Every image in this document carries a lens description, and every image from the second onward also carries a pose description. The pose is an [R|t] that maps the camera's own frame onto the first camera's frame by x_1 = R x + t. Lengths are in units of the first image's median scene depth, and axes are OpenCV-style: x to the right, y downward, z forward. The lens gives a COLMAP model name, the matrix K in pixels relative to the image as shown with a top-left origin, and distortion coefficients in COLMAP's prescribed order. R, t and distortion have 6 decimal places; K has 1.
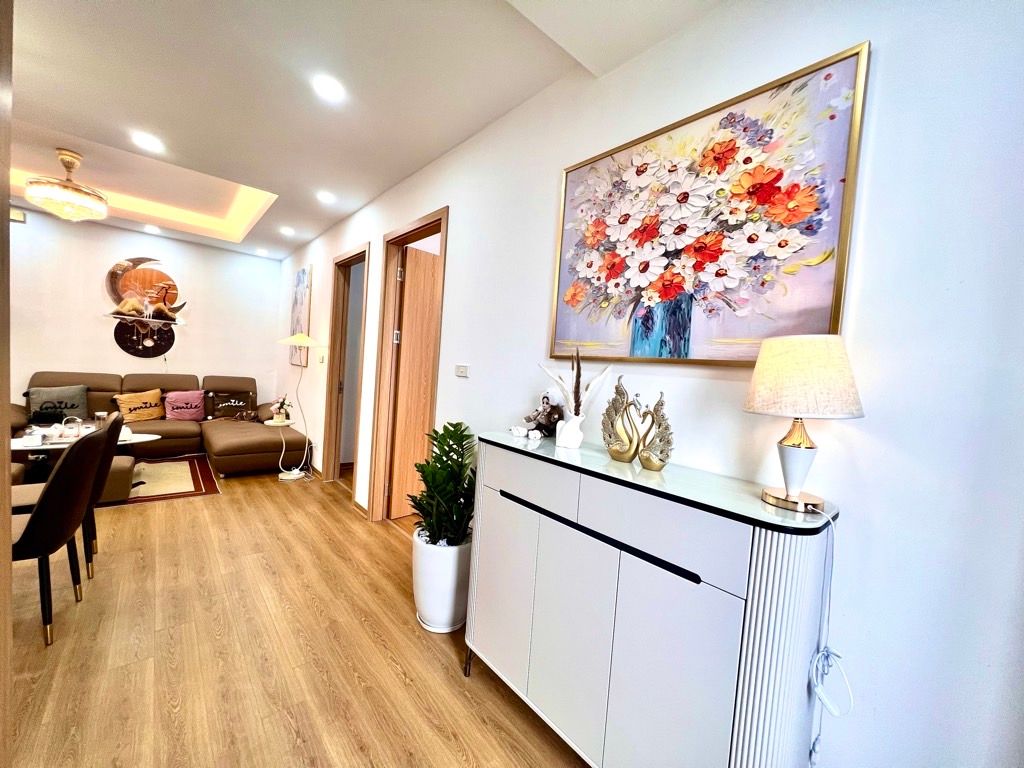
lens RADIAL K [[409.1, 0, 512.5], [0, 409.1, 385.0], [0, 0, 1]] dist [-0.003027, 0.000522]
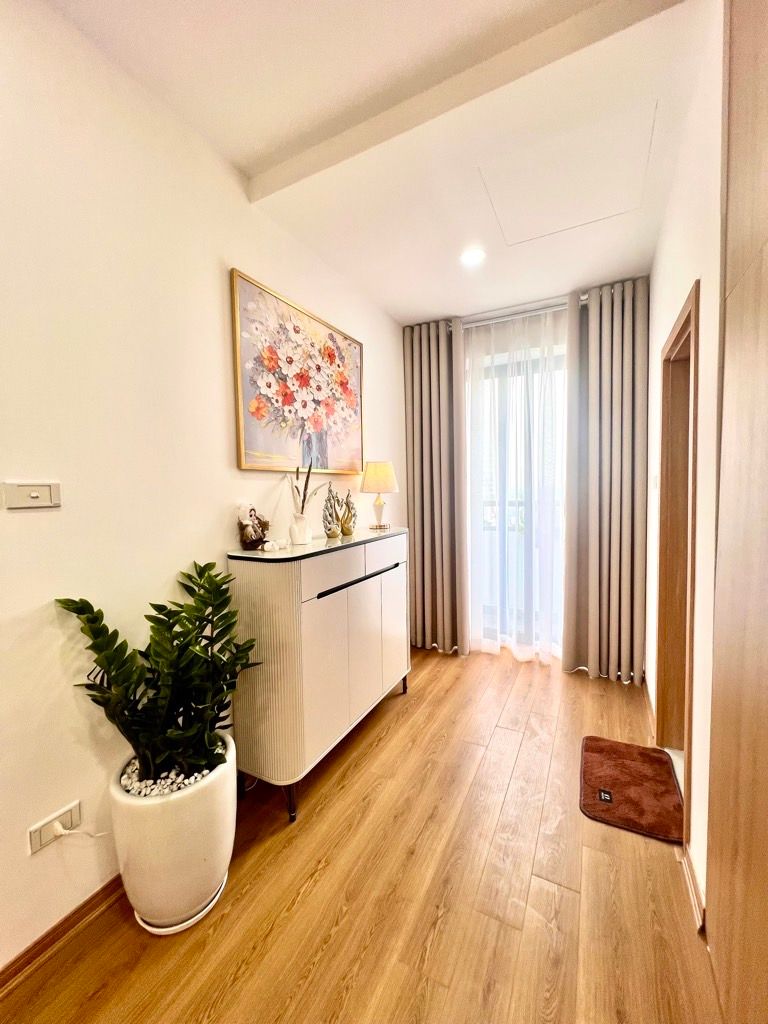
lens RADIAL K [[409.1, 0, 386.8], [0, 409.1, 510.4], [0, 0, 1]] dist [-0.003027, 0.000522]
pose [[-0.373407, -0.114130, 0.920620, -1.065965], [0.035110, 0.989953, 0.136966, -0.103023], [-0.927003, 0.083467, -0.365648, 1.212514]]
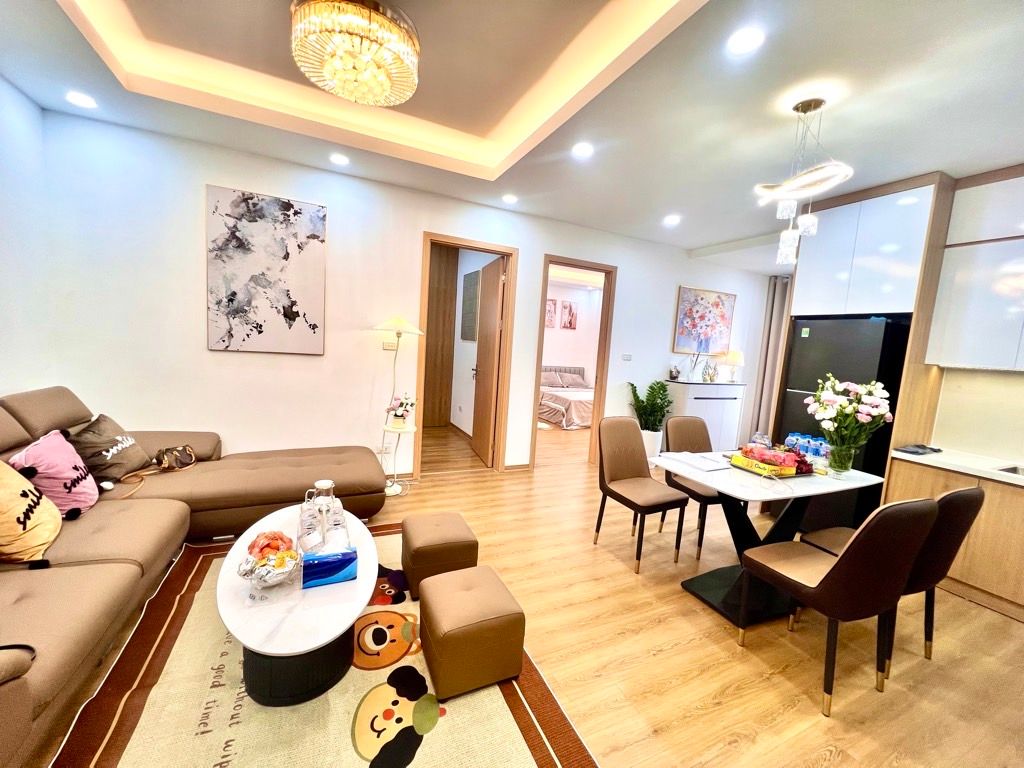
lens RADIAL K [[409.1, 0, 510.8], [0, 409.1, 382.7], [0, 0, 1]] dist [-0.003027, 0.000522]
pose [[0.277659, -0.148663, 0.949107, -3.402238], [-0.005281, 0.987703, 0.156253, -0.340795], [-0.960665, -0.048397, 0.273460, 1.510205]]
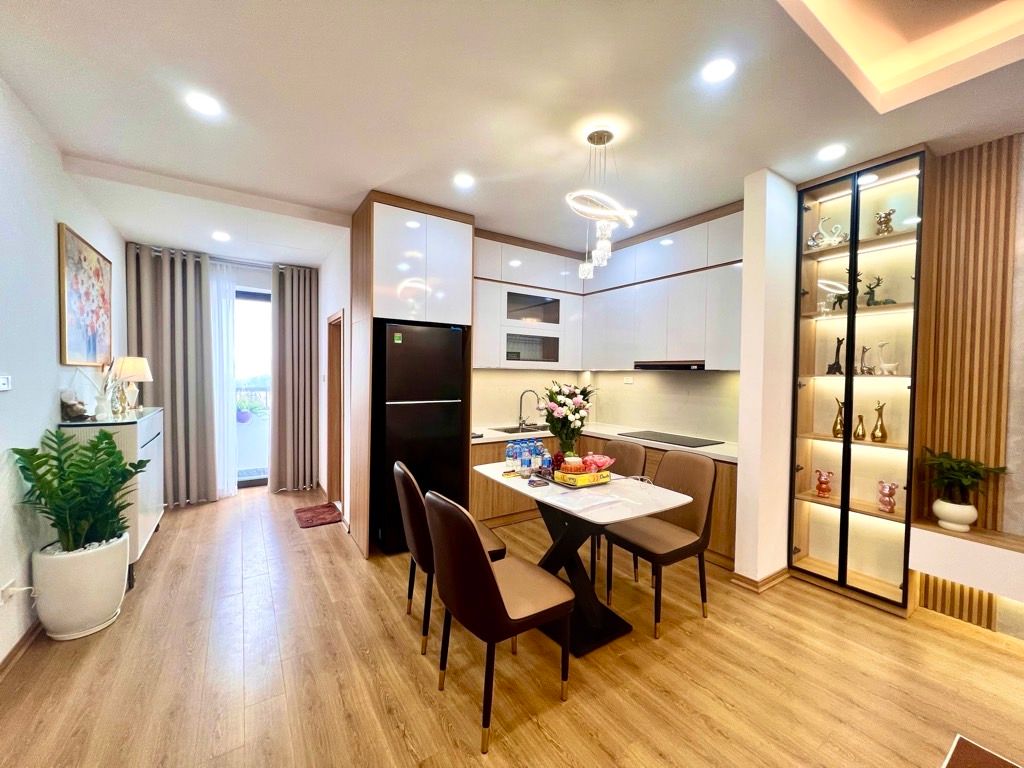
lens RADIAL K [[409.1, 0, 514.5], [0, 409.1, 385.0], [0, 0, 1]] dist [-0.003027, 0.000522]
pose [[-0.988834, -0.087692, 0.120487, -1.756696], [-0.078250, 0.993639, 0.080989, -0.255479], [-0.126823, 0.070656, -0.989406, 2.473152]]
